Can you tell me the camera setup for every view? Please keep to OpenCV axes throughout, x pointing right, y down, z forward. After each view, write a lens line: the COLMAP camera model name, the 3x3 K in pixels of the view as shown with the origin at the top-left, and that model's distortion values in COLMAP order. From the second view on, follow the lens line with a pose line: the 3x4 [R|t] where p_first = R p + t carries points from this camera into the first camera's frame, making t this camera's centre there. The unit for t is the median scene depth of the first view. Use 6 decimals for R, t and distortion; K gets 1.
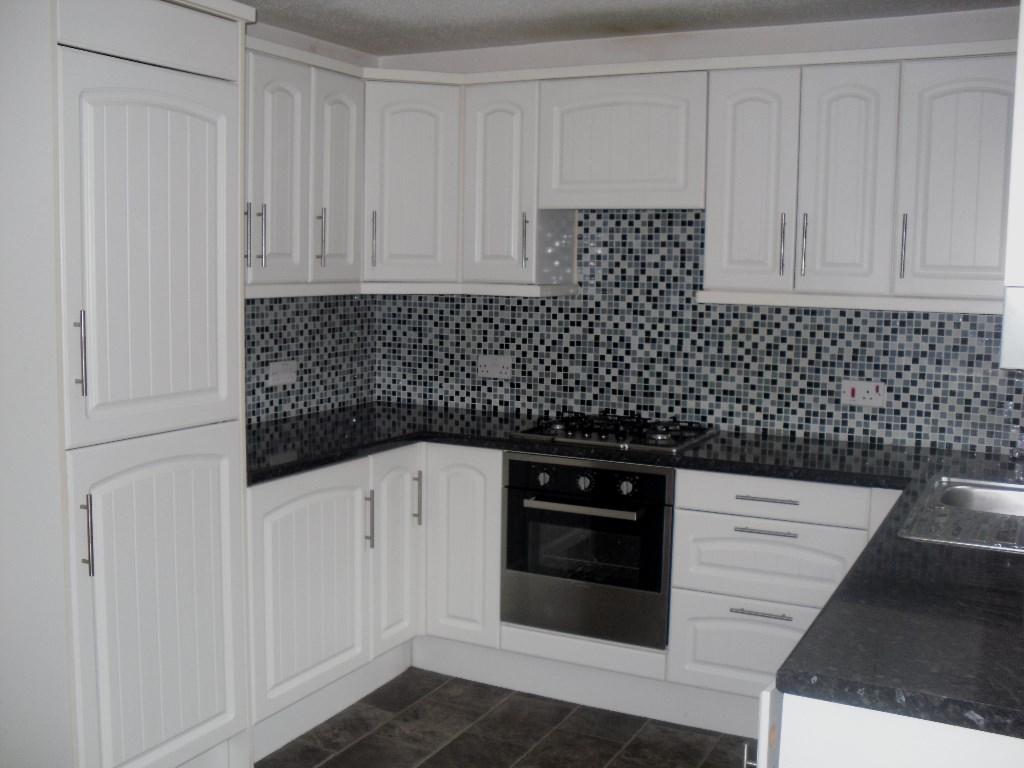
lens RADIAL K [[1062.0, 0, 513.0], [0, 1062.0, 385.7], [0, 0, 1]] dist [-0.126631, 0.000000]
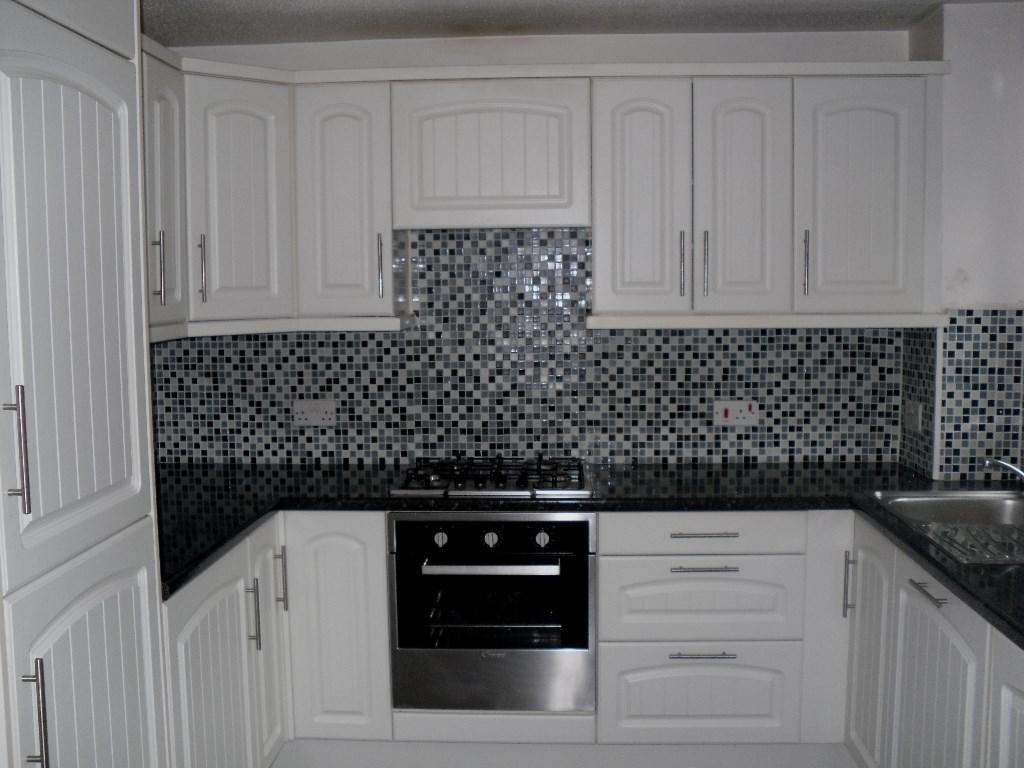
lens RADIAL K [[1062.0, 0, 507.0], [0, 1062.0, 387.6], [0, 0, 1]] dist [-0.126631, 0.000000]
pose [[0.916134, -0.065933, 0.395413, -0.231508], [0.071860, 0.997415, -0.000181, -0.029217], [-0.394379, 0.028580, 0.918503, 0.161791]]
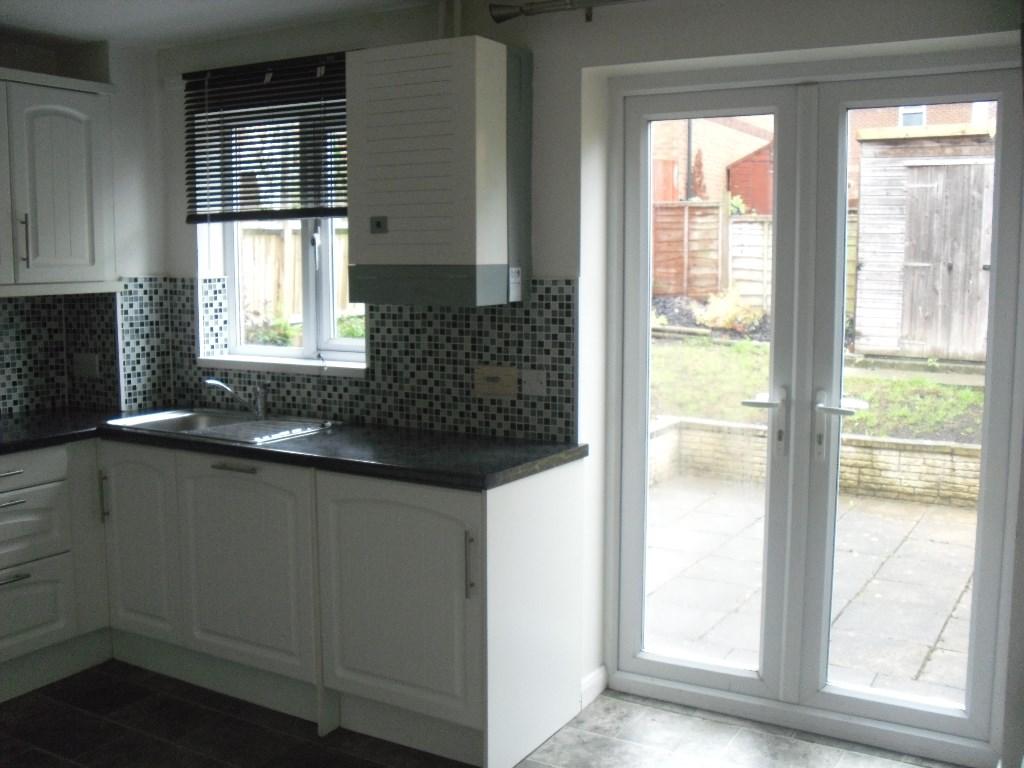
lens RADIAL K [[1062.0, 0, 513.3], [0, 1062.0, 384.6], [0, 0, 1]] dist [-0.126631, 0.000000]
pose [[0.061776, -0.136266, 0.988744, -0.619268], [0.114463, 0.985068, 0.128608, -0.049230], [-0.991505, 0.105230, 0.076451, 0.308494]]
